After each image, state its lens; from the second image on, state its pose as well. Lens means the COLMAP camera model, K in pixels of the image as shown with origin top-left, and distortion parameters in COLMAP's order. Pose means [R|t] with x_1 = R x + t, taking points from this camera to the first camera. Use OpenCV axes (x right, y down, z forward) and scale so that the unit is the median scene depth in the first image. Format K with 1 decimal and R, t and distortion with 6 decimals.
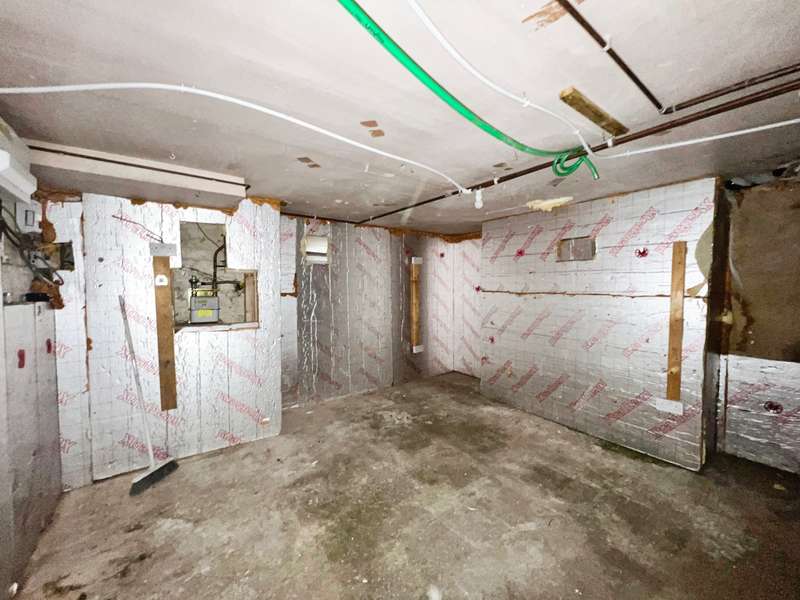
lens RADIAL K [[324.3, 0, 398.2], [0, 324.3, 297.4], [0, 0, 1]] dist [-0.003178, 0.000357]
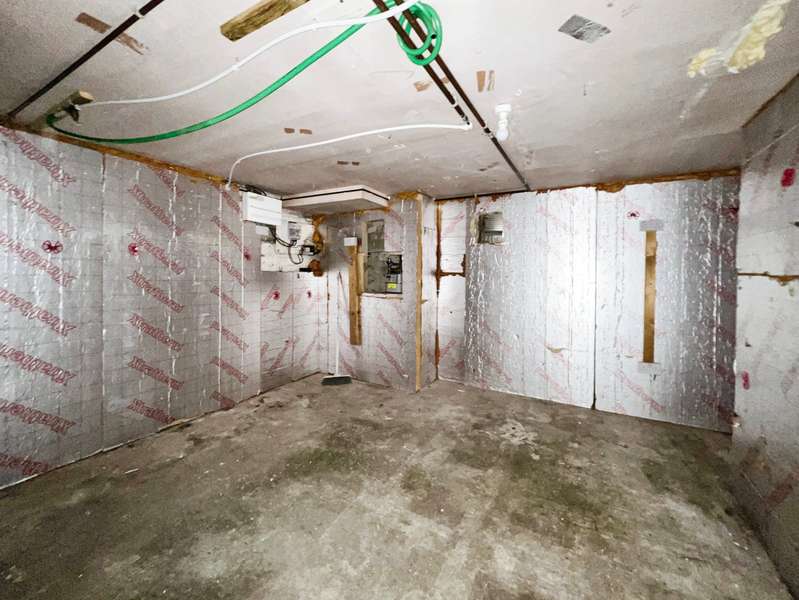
lens RADIAL K [[323.9, 0, 393.1], [0, 323.9, 280.0], [0, 0, 1]] dist [-0.003178, 0.000357]
pose [[0.397312, 0.027125, -0.917283, 0.688125], [-0.049491, 0.998742, 0.008097, 0.014860], [0.916348, 0.042180, 0.398154, 0.480869]]
